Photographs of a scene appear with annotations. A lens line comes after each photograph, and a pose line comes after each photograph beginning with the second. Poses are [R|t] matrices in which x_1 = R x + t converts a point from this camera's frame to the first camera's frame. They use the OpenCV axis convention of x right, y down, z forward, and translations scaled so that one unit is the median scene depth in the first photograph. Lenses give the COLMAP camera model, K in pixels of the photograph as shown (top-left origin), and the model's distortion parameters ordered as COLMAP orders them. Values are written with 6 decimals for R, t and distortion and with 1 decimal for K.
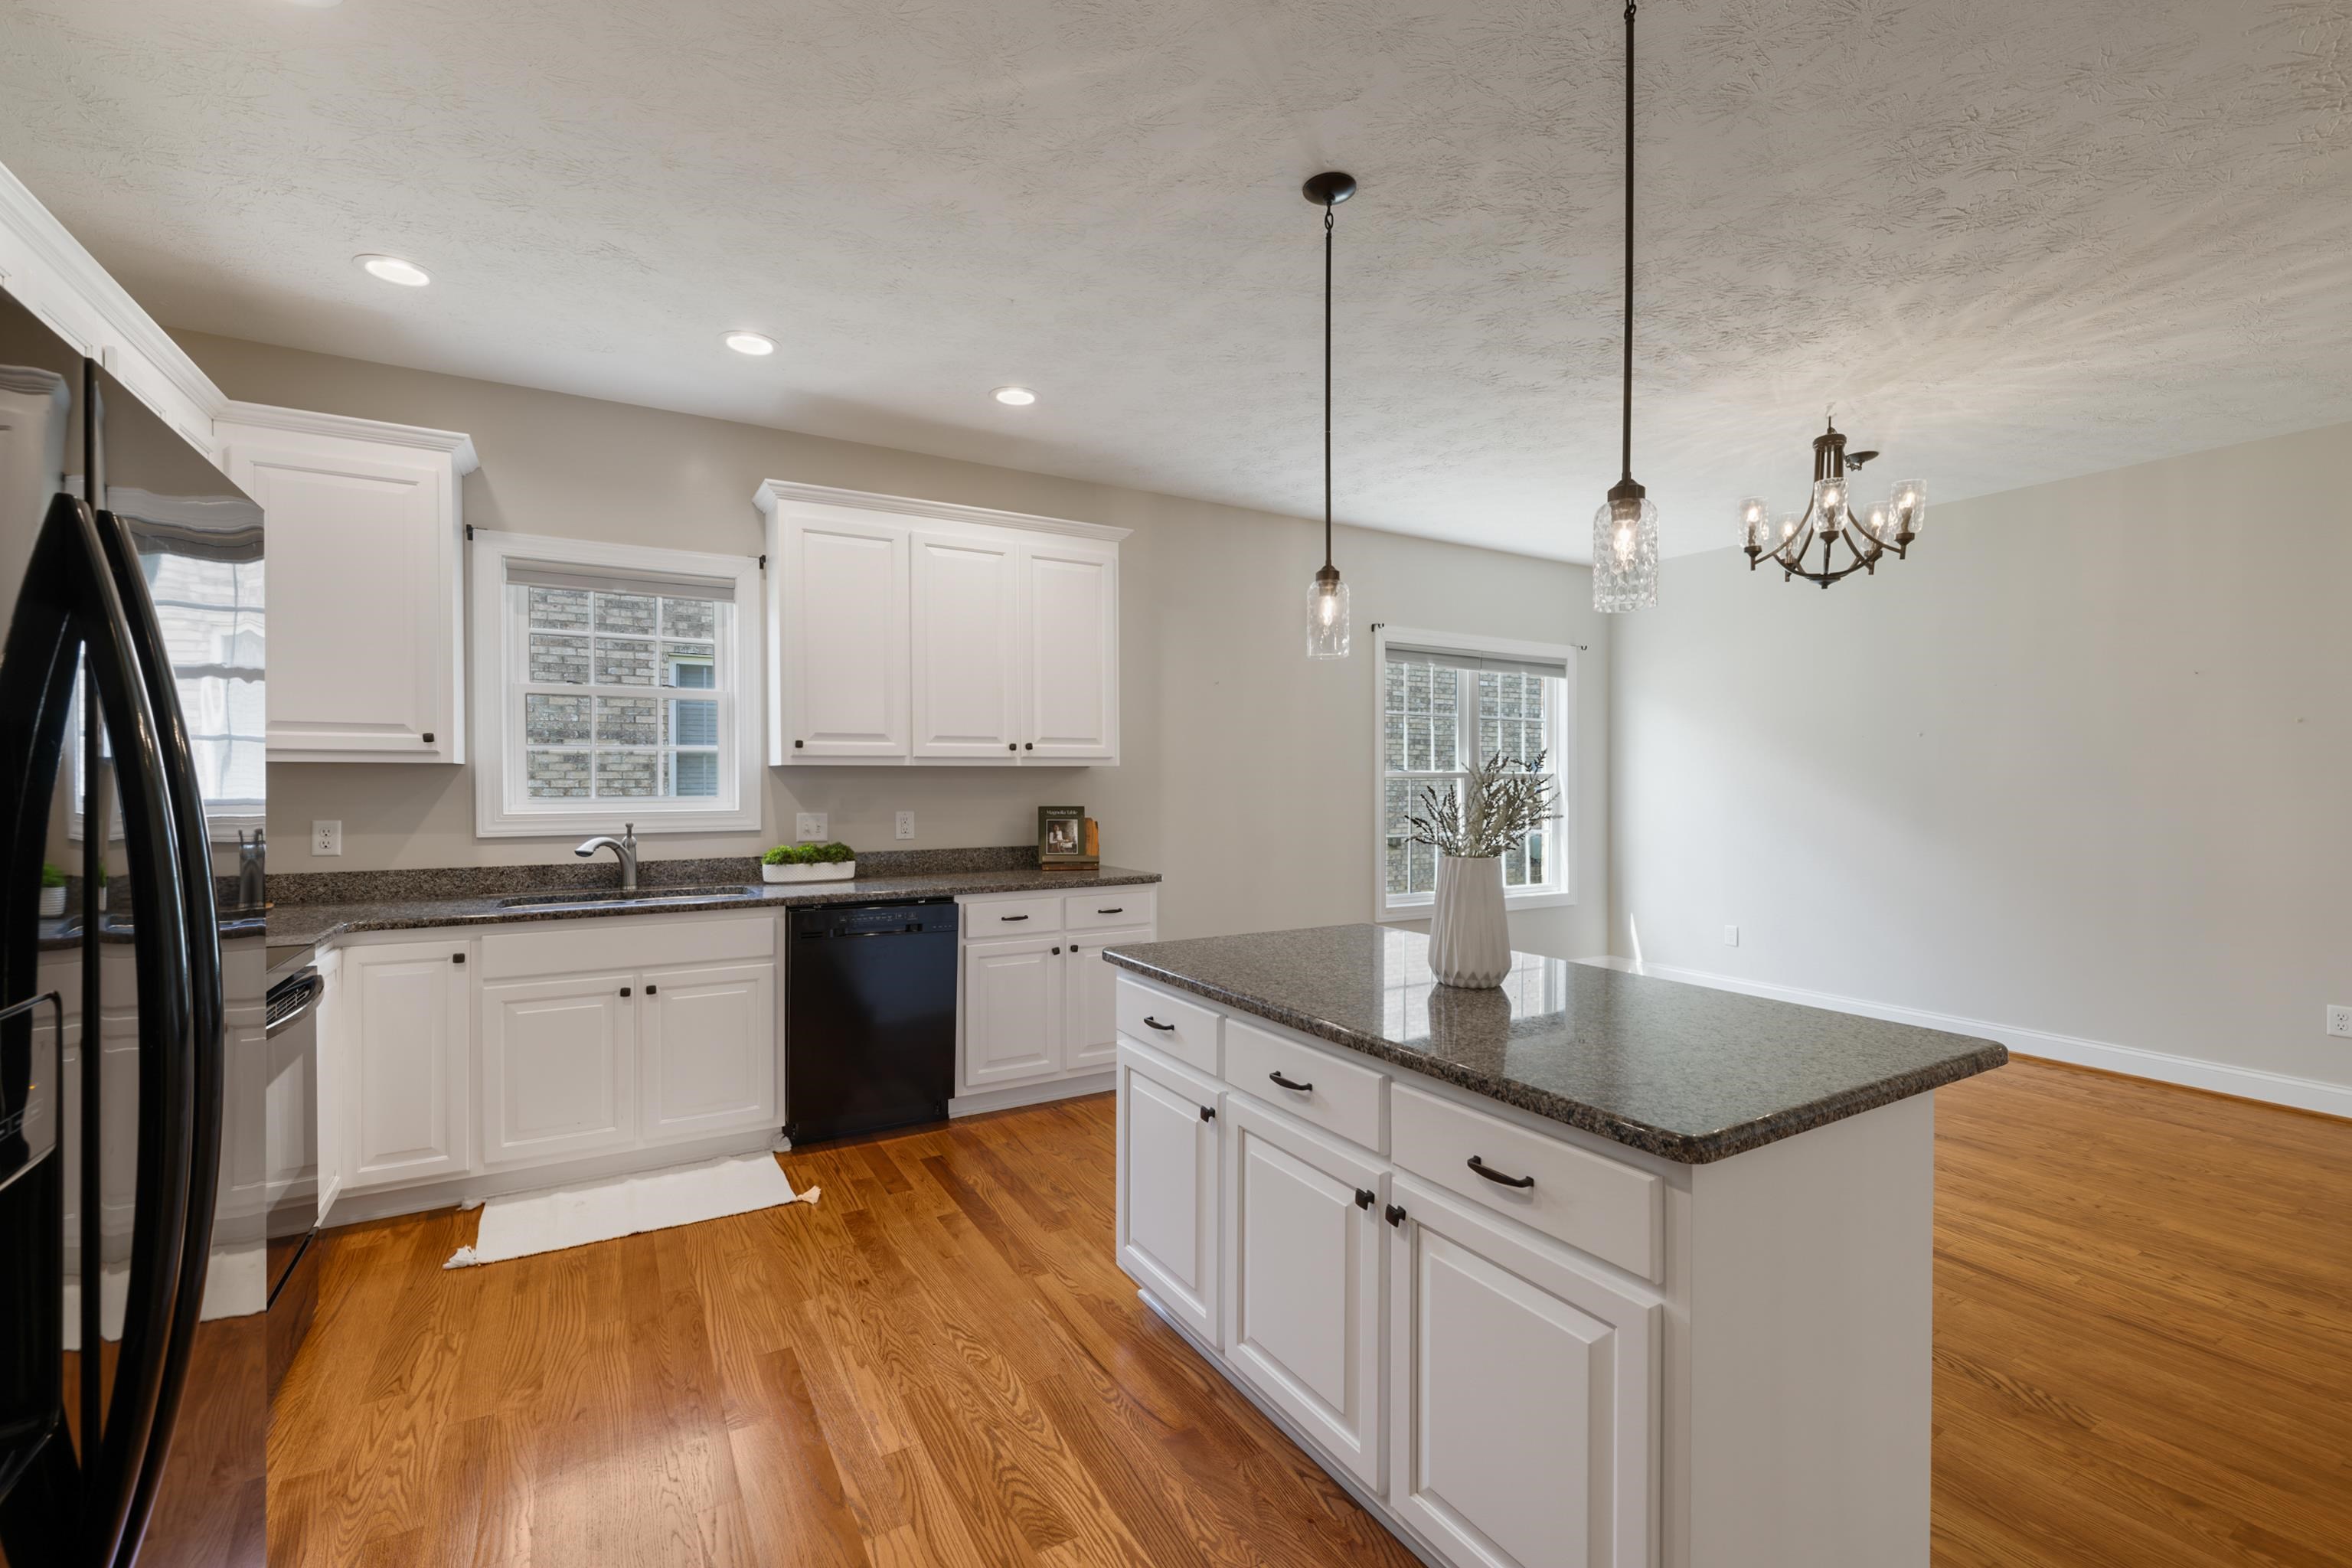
lens RADIAL K [[1001.2, 0, 1178.0], [0, 1001.2, 793.3], [0, 0, 1]] dist [0.001528, 0.000492]
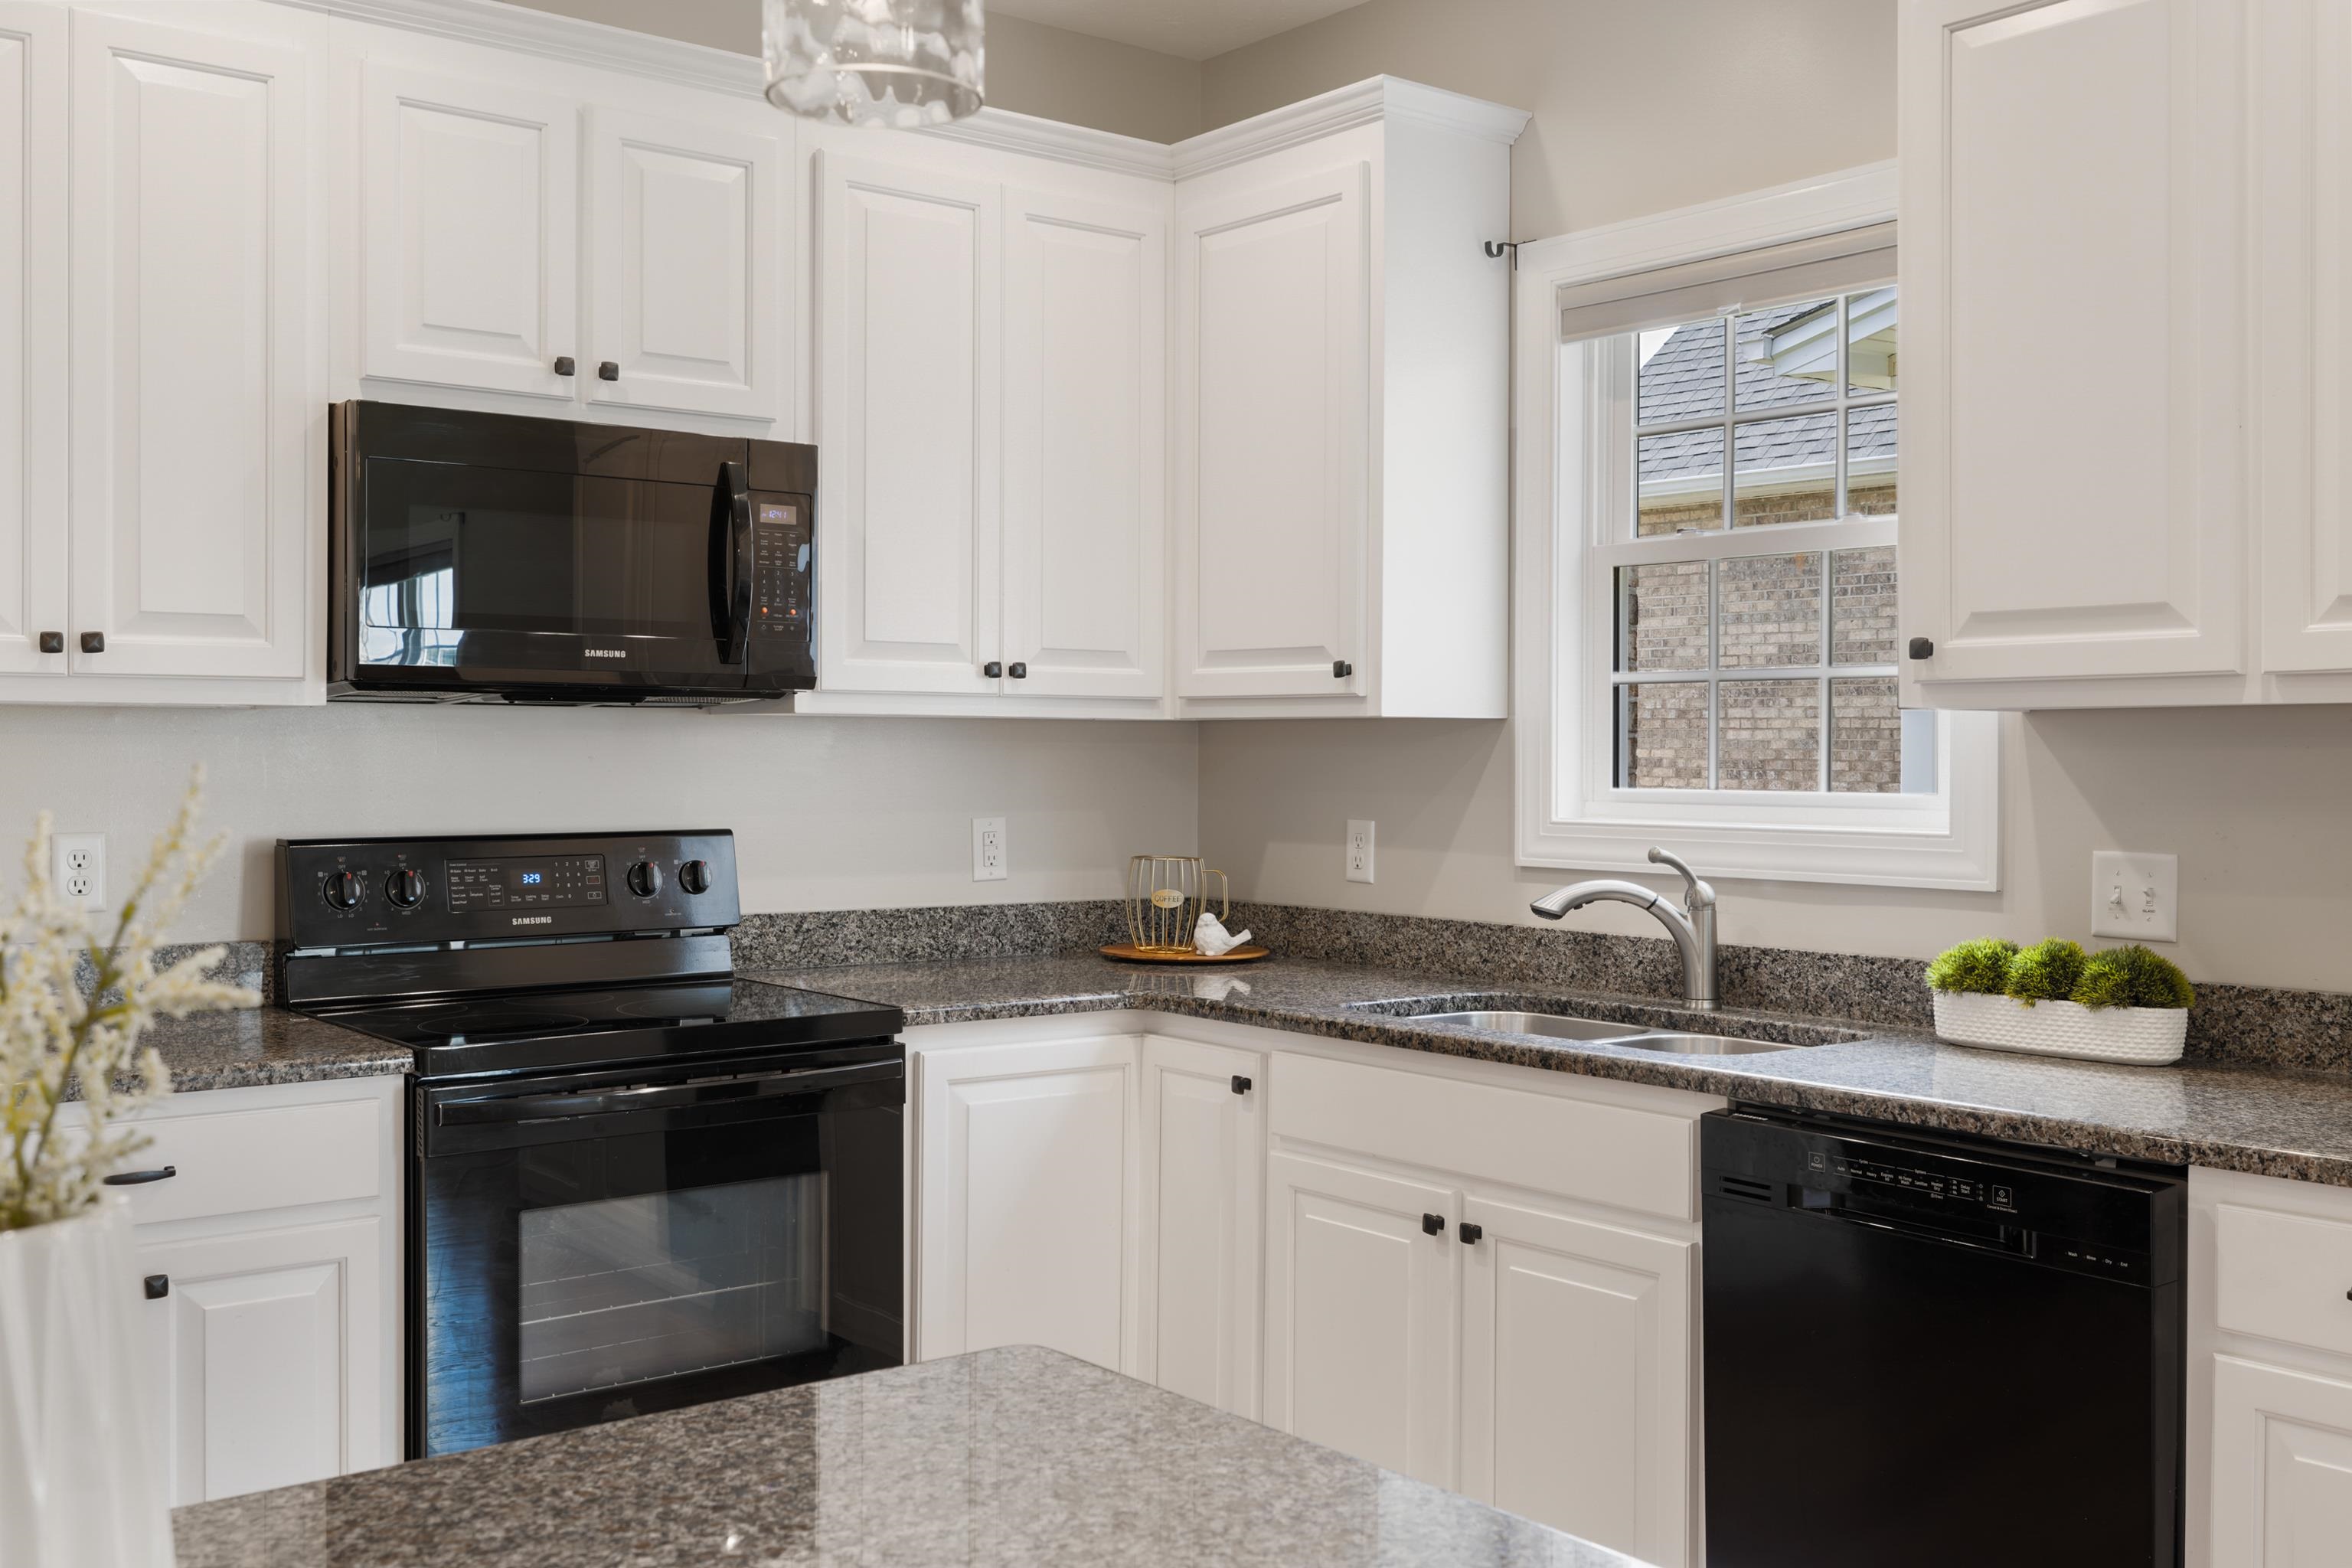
lens RADIAL K [[2244.0, 0, 1176.0], [0, 2244.0, 784.0], [0, 0, 1]] dist [-0.013304, -0.015041]
pose [[0.134086, 0.014588, -0.990862, 0.387068], [-0.020245, 0.999723, 0.011979, -0.006505], [0.990763, 0.018454, 0.134344, 0.690960]]
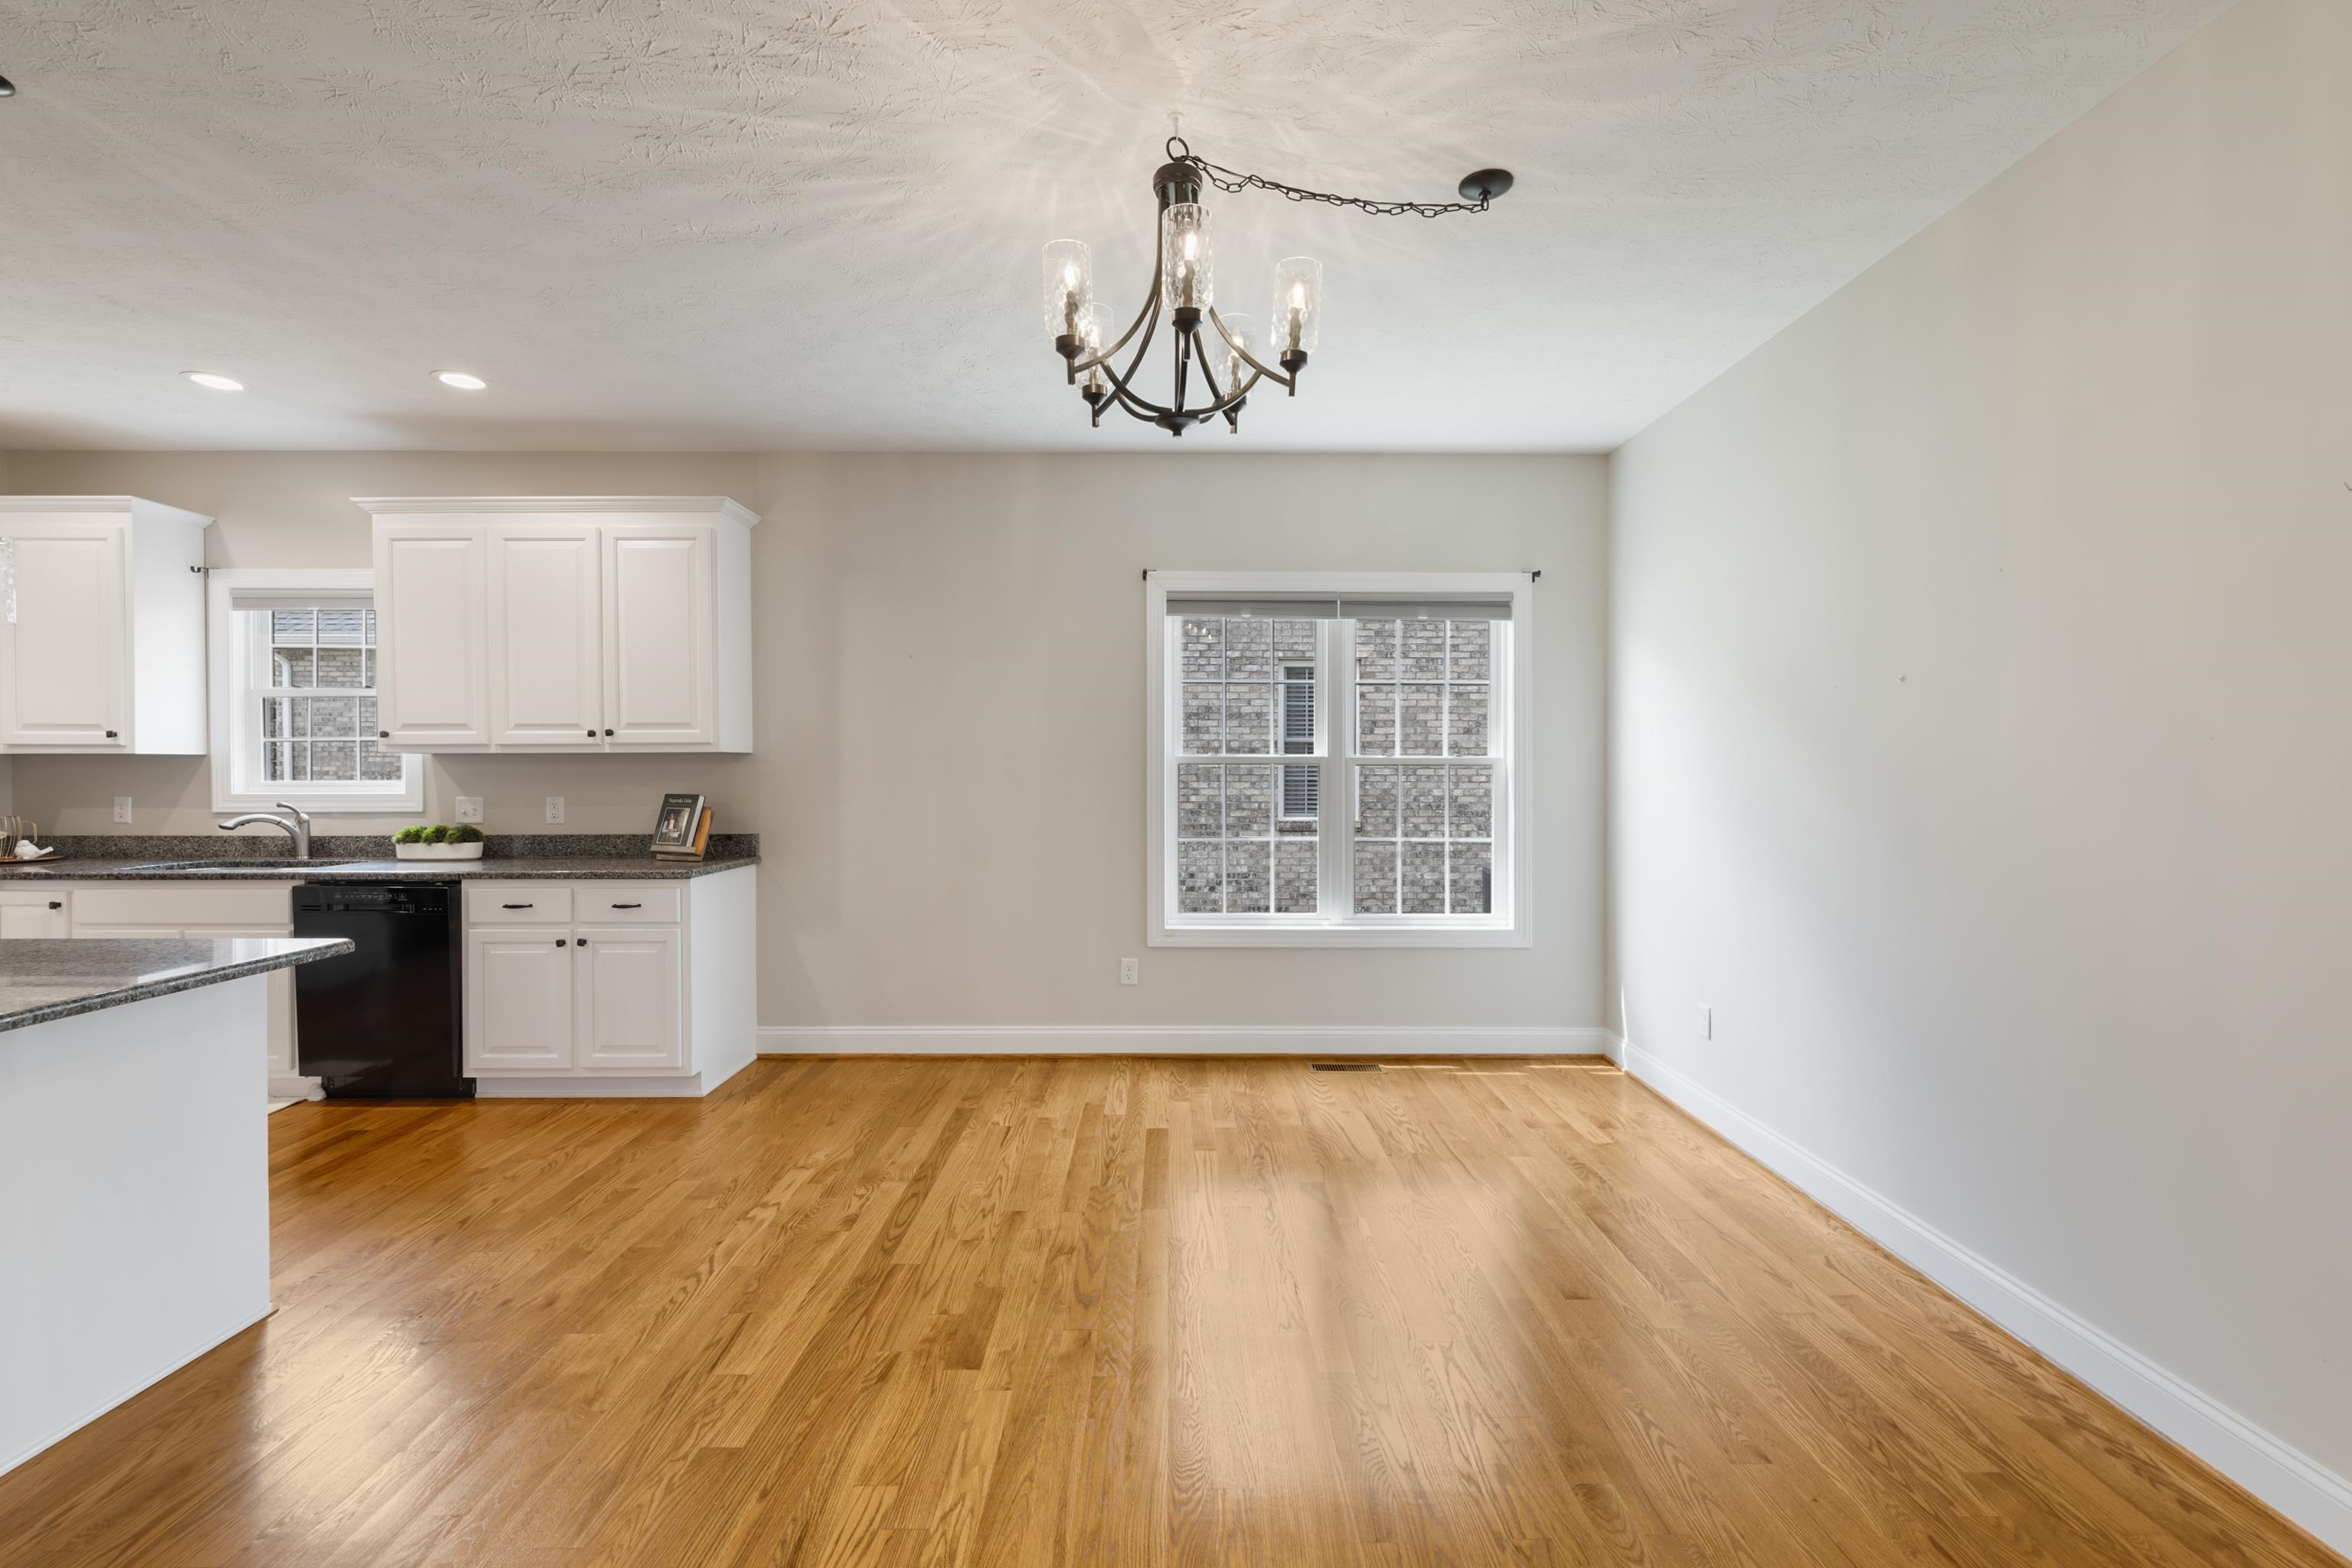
lens RADIAL K [[993.8, 0, 1179.7], [0, 993.8, 778.1], [0, 0, 1]] dist [0.000820, 0.000418]
pose [[0.862763, 0.003716, -0.505594, 1.005362], [-0.006710, 0.999969, -0.004102, -0.002373], [0.505563, 0.006932, 0.862762, 0.539001]]
